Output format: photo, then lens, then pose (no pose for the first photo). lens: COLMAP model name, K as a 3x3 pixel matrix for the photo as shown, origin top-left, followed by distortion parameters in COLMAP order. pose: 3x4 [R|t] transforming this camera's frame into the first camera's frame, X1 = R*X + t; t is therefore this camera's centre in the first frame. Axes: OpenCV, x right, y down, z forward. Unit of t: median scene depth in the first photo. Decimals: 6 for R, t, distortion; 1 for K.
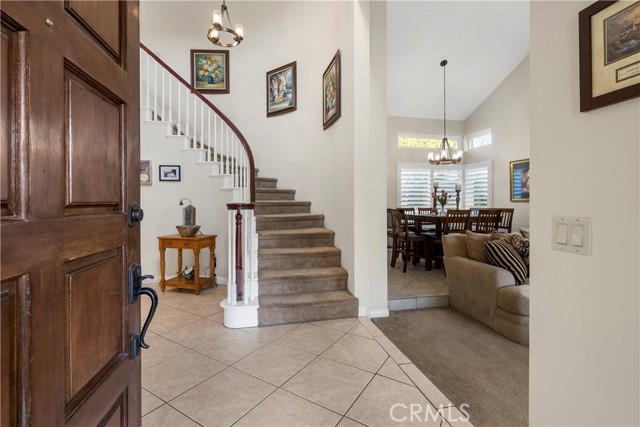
lens RADIAL K [[291.0, 0, 314.4], [0, 291.0, 202.3], [0, 0, 1]] dist [-0.009035, 0.002825]
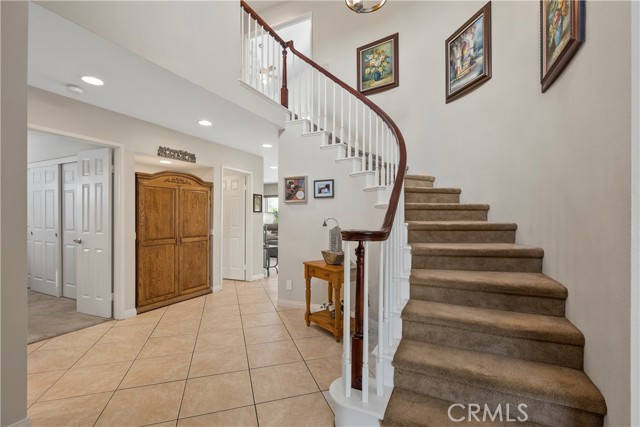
lens RADIAL K [[291.0, 0, 318.1], [0, 291.0, 217.4], [0, 0, 1]] dist [-0.009035, 0.002825]
pose [[0.791649, 0.002500, -0.610971, 0.028108], [-0.003197, 0.999995, -0.000051, -0.014109], [0.610967, 0.001994, 0.791653, 0.290818]]
